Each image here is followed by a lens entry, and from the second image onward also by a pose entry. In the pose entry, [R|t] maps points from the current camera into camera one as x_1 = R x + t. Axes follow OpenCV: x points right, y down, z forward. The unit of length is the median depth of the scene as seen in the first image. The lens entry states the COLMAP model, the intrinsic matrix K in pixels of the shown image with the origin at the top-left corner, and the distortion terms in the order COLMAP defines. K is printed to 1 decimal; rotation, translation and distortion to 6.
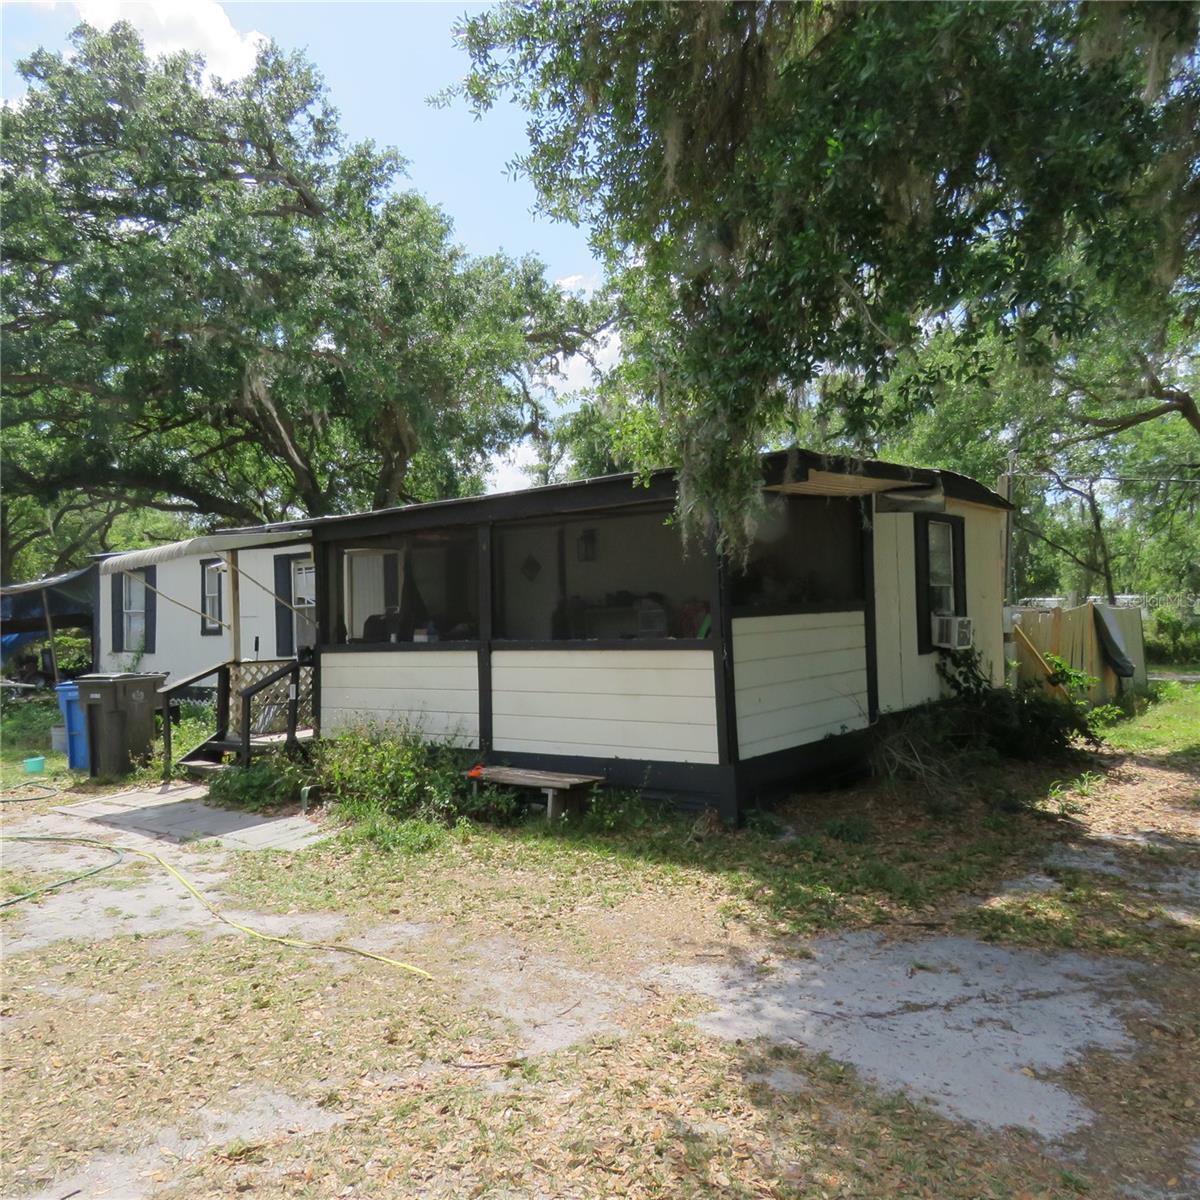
lens RADIAL K [[1010.0, 0, 600.0], [0, 1010.0, 600.0], [0, 0, 1]] dist [-0.014926, 0.002462]
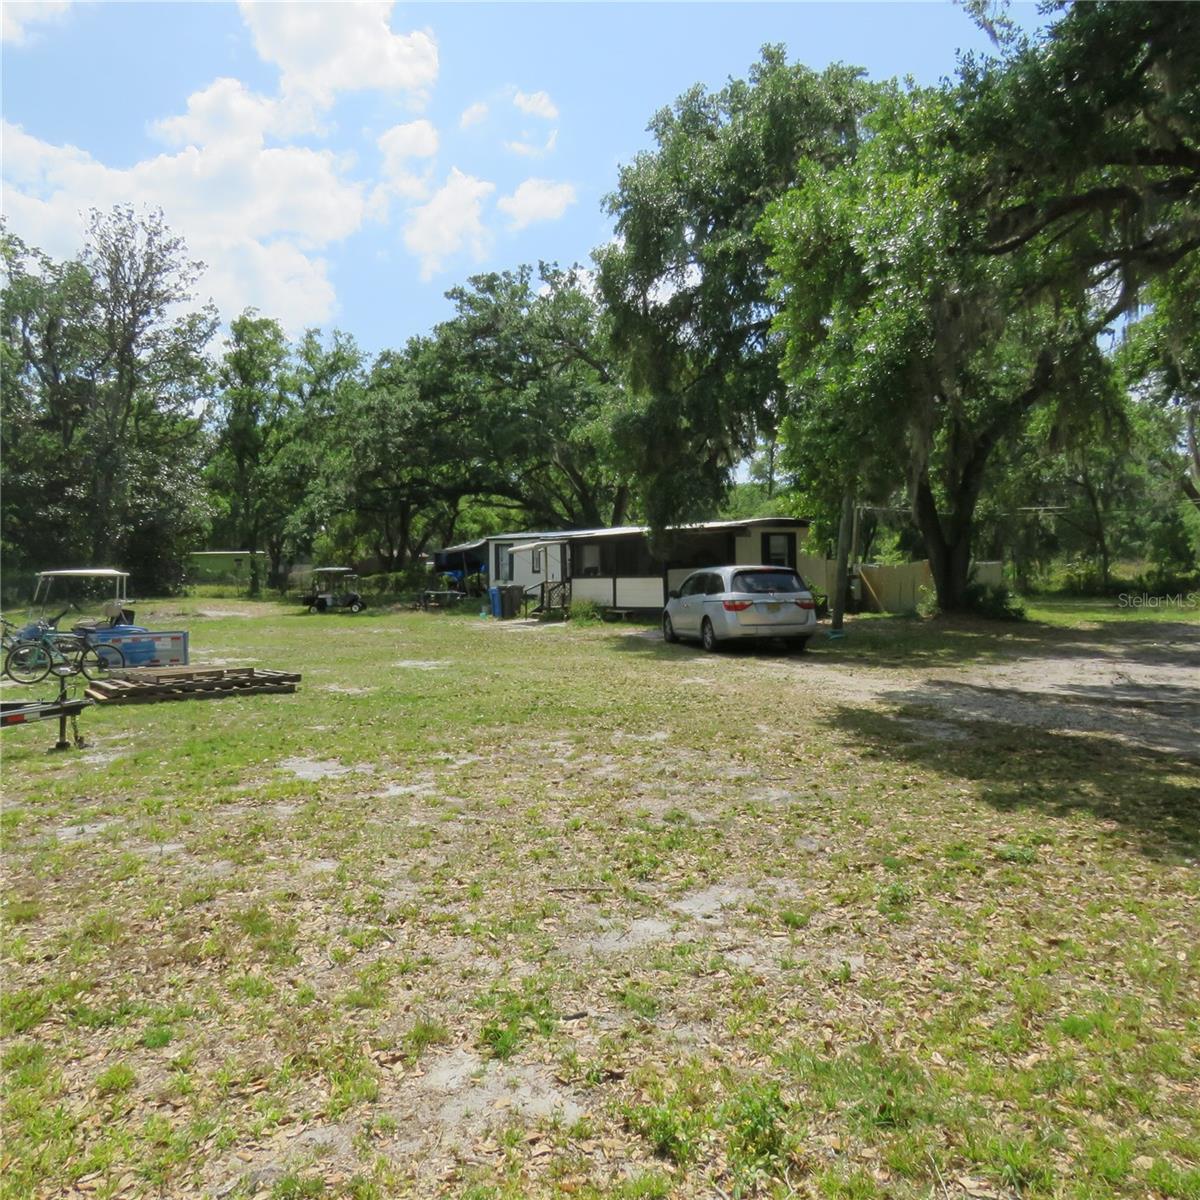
lens RADIAL K [[1010.0, 0, 600.0], [0, 1010.0, 600.0], [0, 0, 1]] dist [-0.014926, 0.002462]
pose [[0.958246, 0.022316, -0.285073, 0.680403], [-0.006669, 0.998423, 0.055739, -0.055262], [0.285868, -0.051511, 0.956884, -1.920955]]
